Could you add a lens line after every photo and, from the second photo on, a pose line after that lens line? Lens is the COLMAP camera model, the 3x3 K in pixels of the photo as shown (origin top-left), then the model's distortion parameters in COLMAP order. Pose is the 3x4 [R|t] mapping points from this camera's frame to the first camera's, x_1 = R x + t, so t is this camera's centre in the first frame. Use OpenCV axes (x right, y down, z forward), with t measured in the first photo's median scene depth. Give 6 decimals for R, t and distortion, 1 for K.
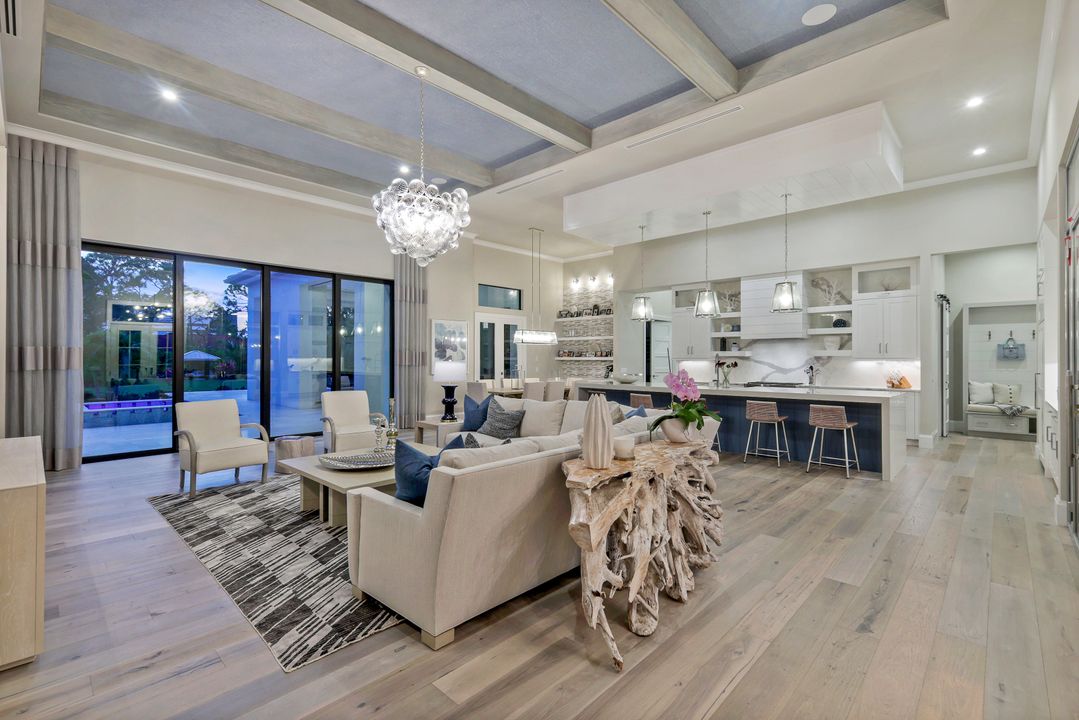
lens RADIAL K [[483.0, 0, 539.5], [0, 483.0, 360.0], [0, 0, 1]] dist [-0.000100, 0.000111]
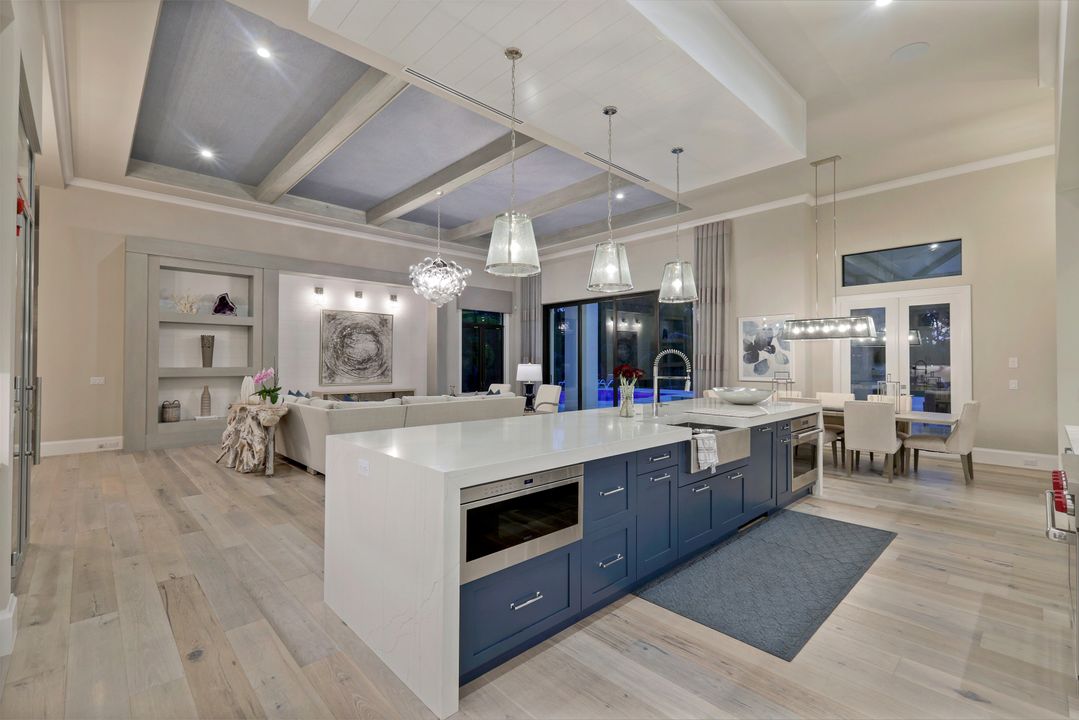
lens RADIAL K [[483.0, 0, 539.5], [0, 483.0, 360.0], [0, 0, 1]] dist [-0.000100, 0.000111]
pose [[-0.050714, -0.004122, -0.998705, 1.537875], [-0.006646, 0.999971, -0.003790, -0.003035], [0.998691, 0.006445, -0.050740, 1.573272]]
